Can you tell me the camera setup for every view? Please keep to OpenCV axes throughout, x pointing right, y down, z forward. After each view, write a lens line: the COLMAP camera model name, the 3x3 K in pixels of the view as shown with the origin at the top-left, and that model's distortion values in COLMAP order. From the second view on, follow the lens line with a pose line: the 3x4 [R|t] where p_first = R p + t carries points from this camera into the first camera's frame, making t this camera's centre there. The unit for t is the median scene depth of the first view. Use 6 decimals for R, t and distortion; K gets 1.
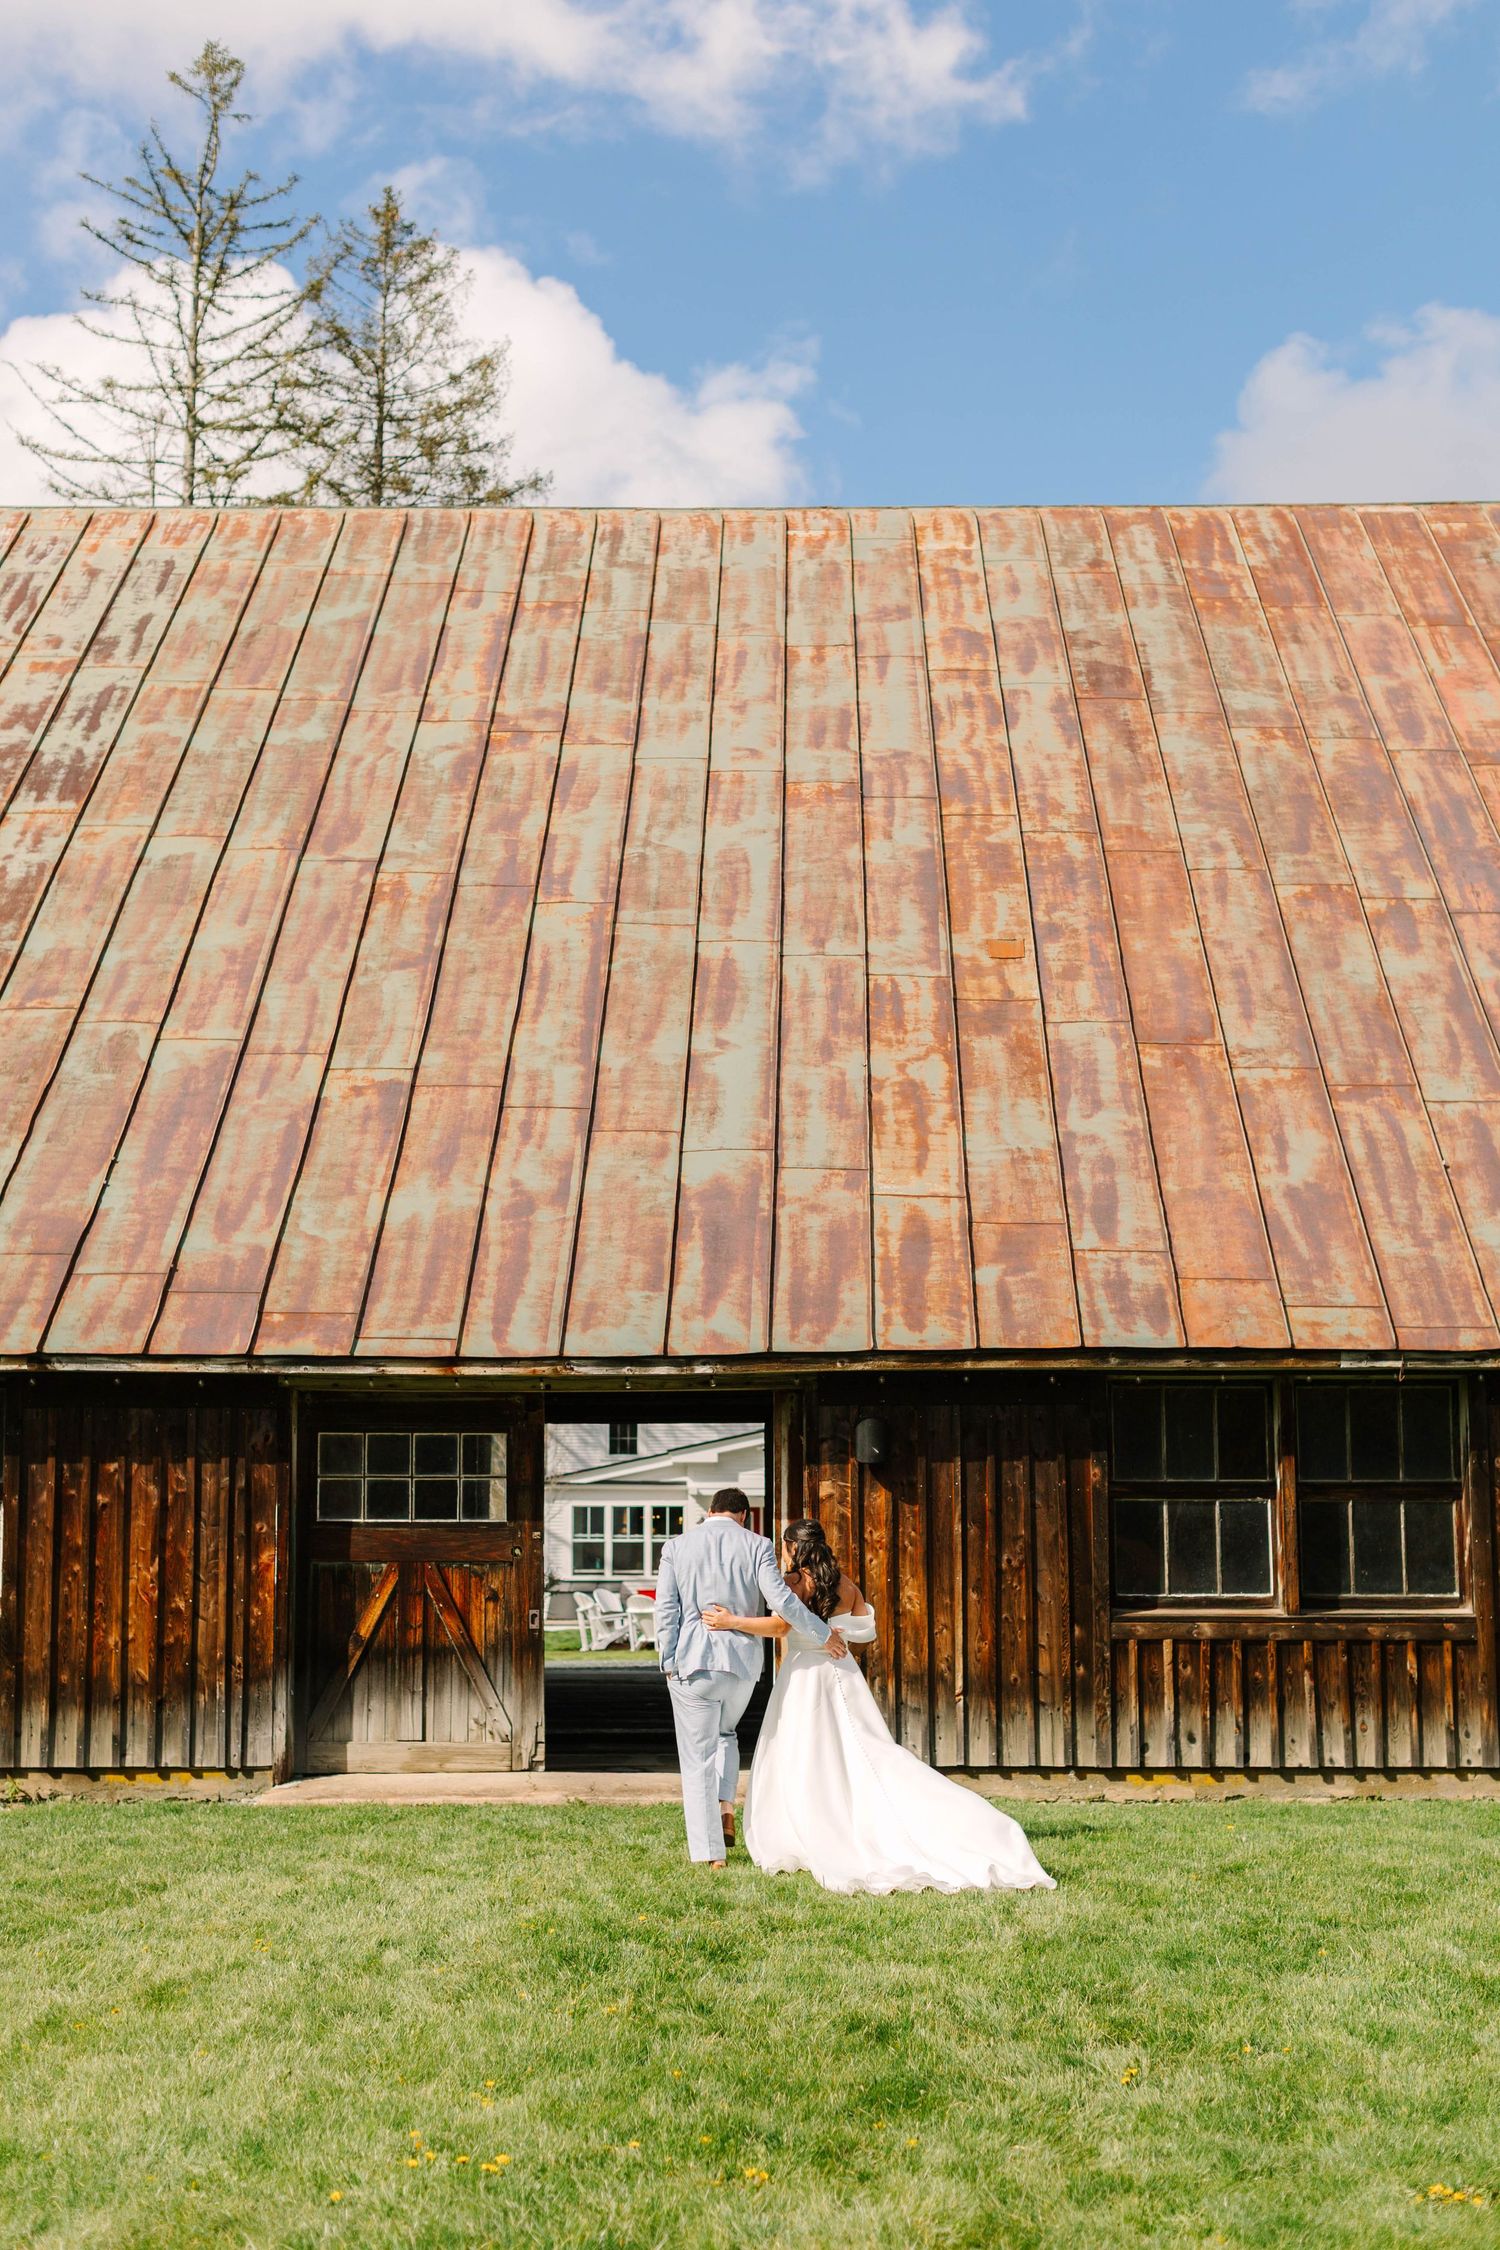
lens RADIAL K [[3257.4, 0, 788.6], [0, 3257.4, 1134.5], [0, 0, 1]] dist [0.040244, -0.045703]
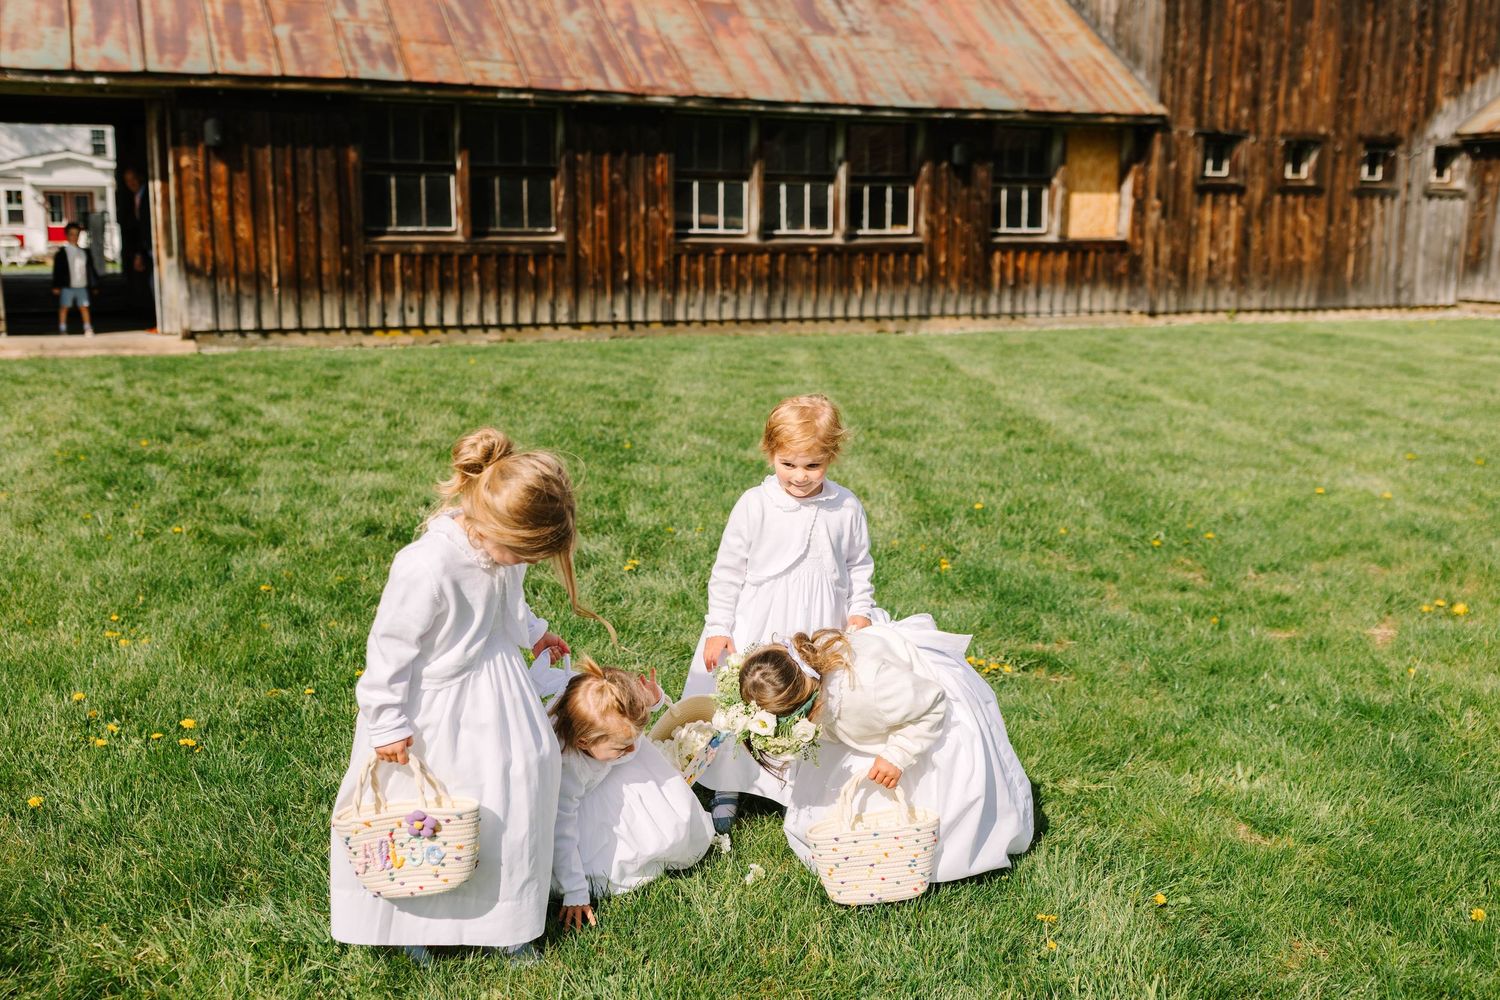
lens RADIAL K [[1453.9, 0, 715.0], [0, 1453.9, 493.4], [0, 0, 1]] dist [0.003068, -0.008759]
pose [[0.915462, -0.065006, 0.397119, -0.045541], [-0.060201, 0.953635, 0.294883, 0.037238], [-0.397876, -0.293861, 0.869103, 0.218939]]
